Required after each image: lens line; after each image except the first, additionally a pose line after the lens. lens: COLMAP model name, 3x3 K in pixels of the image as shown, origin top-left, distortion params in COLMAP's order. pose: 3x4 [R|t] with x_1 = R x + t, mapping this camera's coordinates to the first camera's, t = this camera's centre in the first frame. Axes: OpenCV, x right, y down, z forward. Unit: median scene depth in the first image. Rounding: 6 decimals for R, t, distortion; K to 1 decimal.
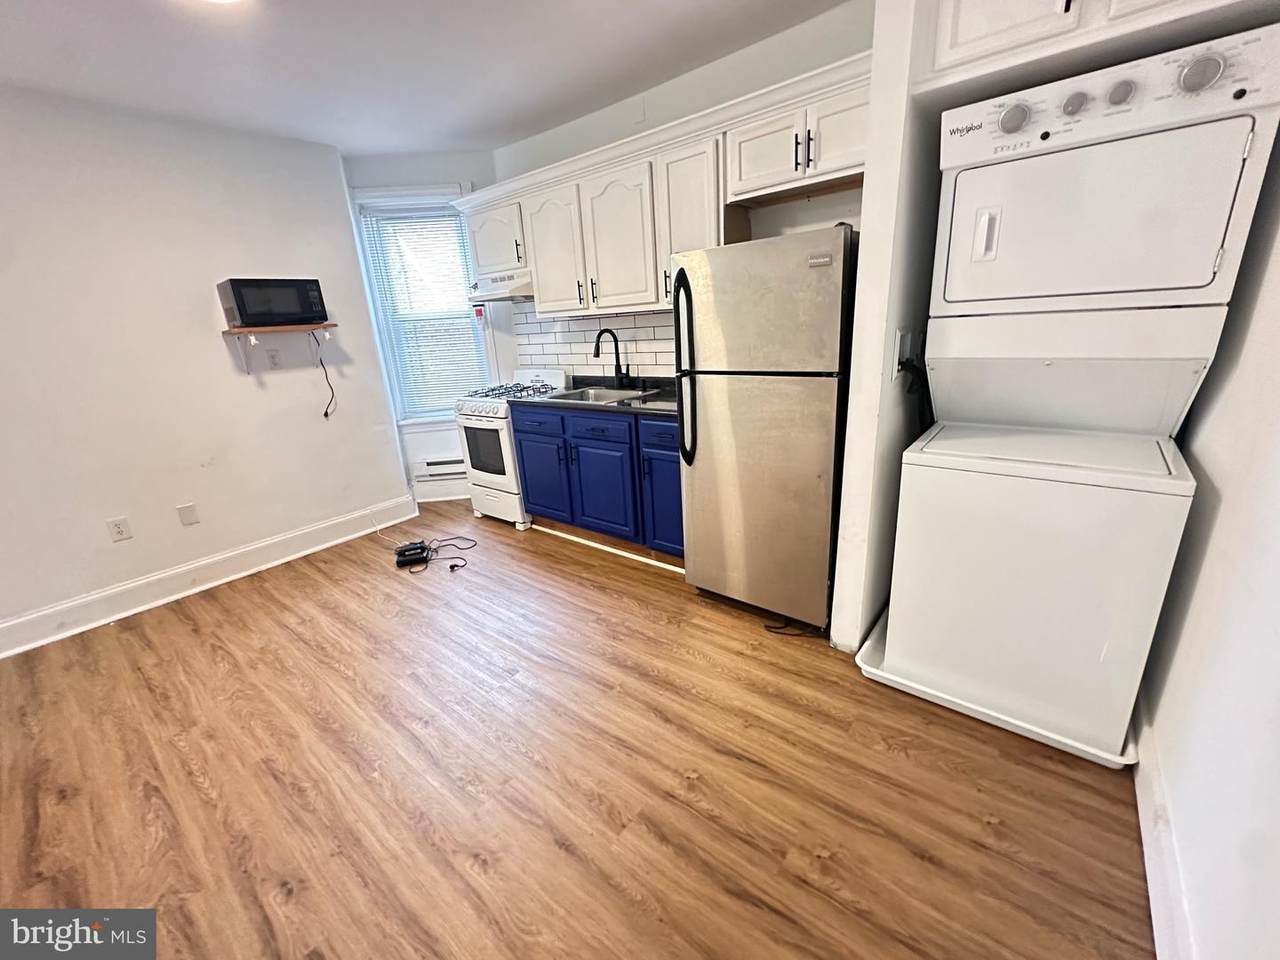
lens RADIAL K [[513.0, 0, 641.5], [0, 513.0, 481.3], [0, 0, 1]] dist [-0.004284, 0.000815]
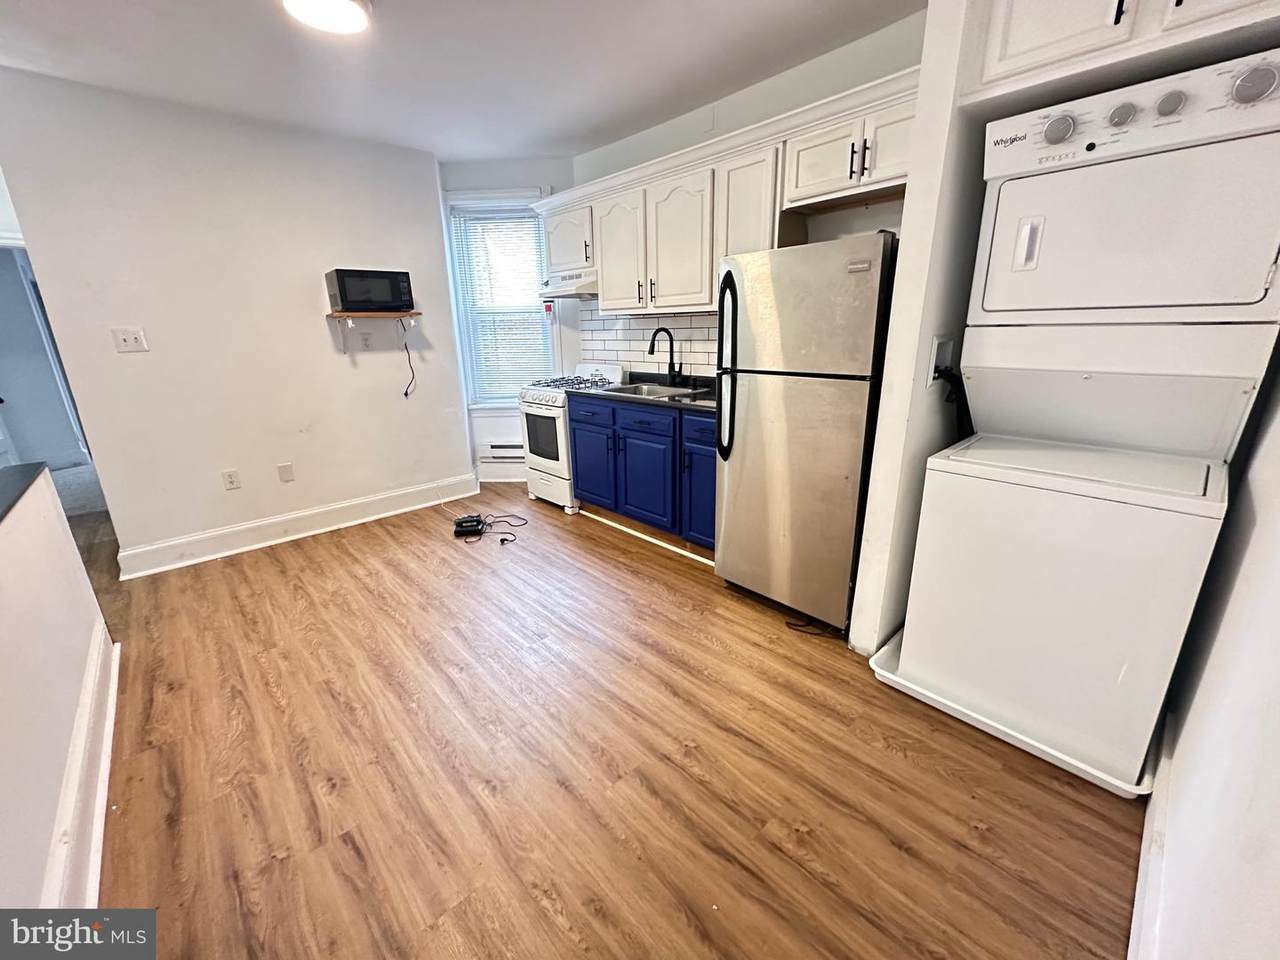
lens RADIAL K [[513.0, 0, 639.0], [0, 513.0, 480.2], [0, 0, 1]] dist [-0.004284, 0.000815]
pose [[0.988659, 0.081104, -0.126393, 0.072805], [-0.082162, 0.996614, -0.003177, 0.034918], [0.125707, 0.013526, 0.991975, -0.066762]]
